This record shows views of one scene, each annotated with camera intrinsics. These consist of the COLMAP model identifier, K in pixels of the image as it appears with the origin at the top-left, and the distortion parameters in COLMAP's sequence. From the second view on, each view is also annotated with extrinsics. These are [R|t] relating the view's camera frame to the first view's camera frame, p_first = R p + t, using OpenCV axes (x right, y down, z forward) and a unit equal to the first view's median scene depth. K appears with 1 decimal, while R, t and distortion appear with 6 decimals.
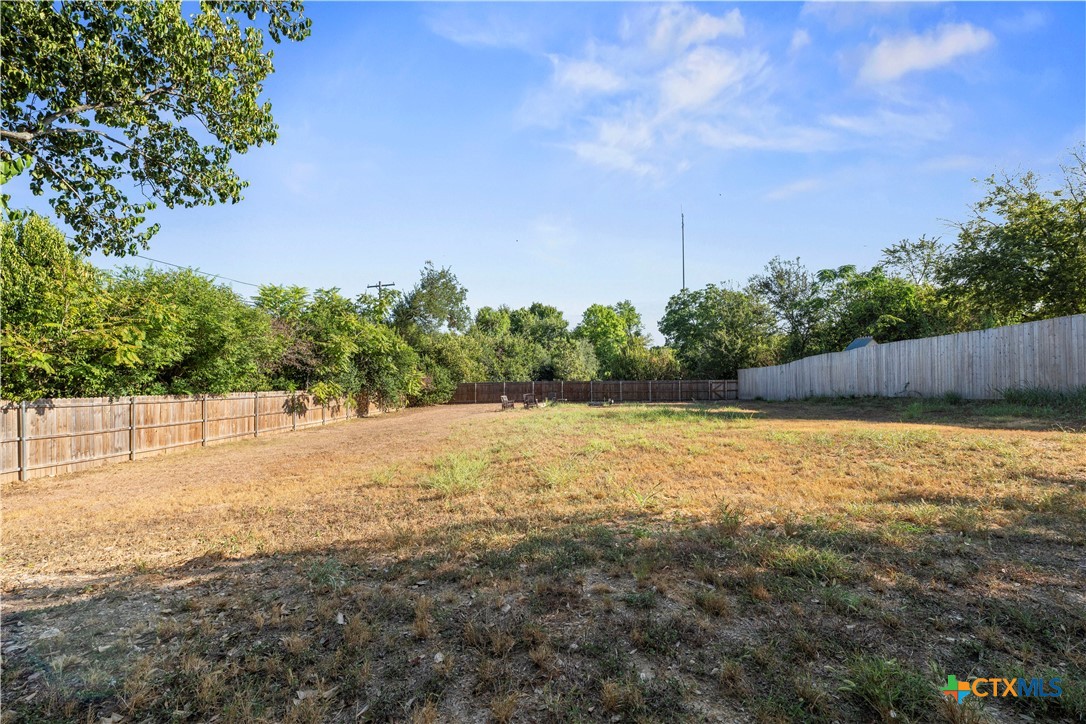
lens RADIAL K [[430.0, 0, 552.6], [0, 430.0, 365.4], [0, 0, 1]] dist [-0.000229, -0.000057]
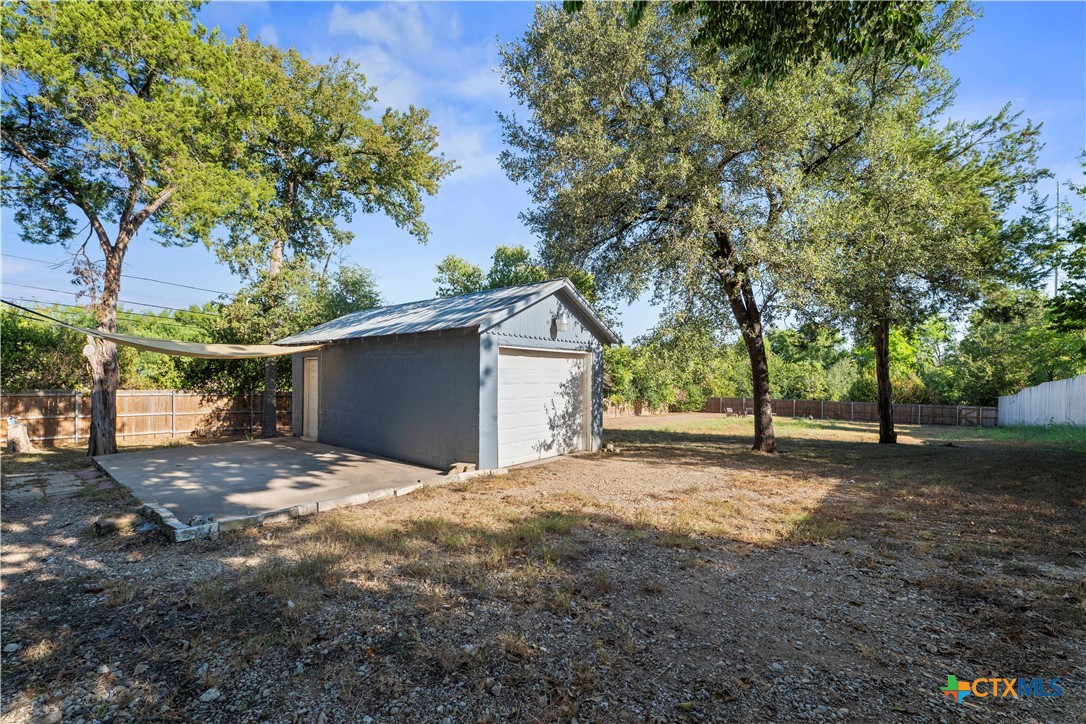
lens RADIAL K [[441.6, 0, 545.5], [0, 441.6, 383.1], [0, 0, 1]] dist [-0.003664, -0.000386]
pose [[0.776661, 0.027351, -0.629324, 0.378556], [-0.012466, 0.999529, 0.028055, -0.052518], [0.629795, -0.013944, 0.776636, -0.592981]]
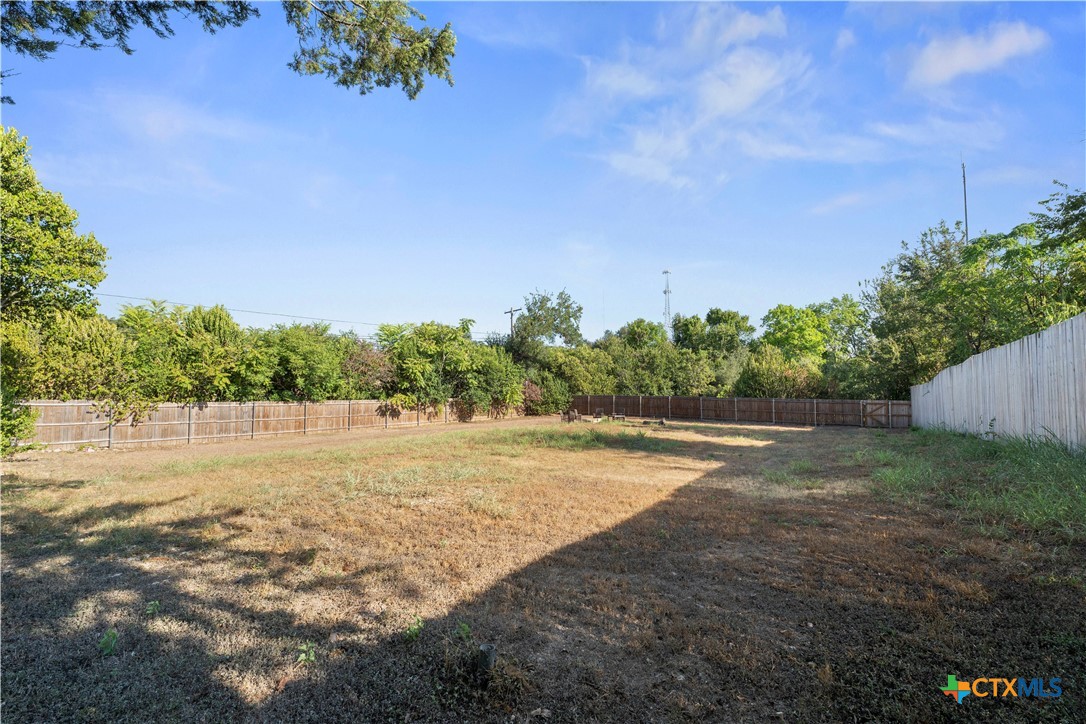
lens RADIAL K [[430.0, 0, 552.6], [0, 430.0, 365.4], [0, 0, 1]] dist [-0.000229, -0.000057]
pose [[0.829884, -0.012235, -0.557802, 0.487780], [0.002111, 0.999821, -0.018790, -0.019452], [0.557932, 0.014416, 0.829761, 0.114185]]
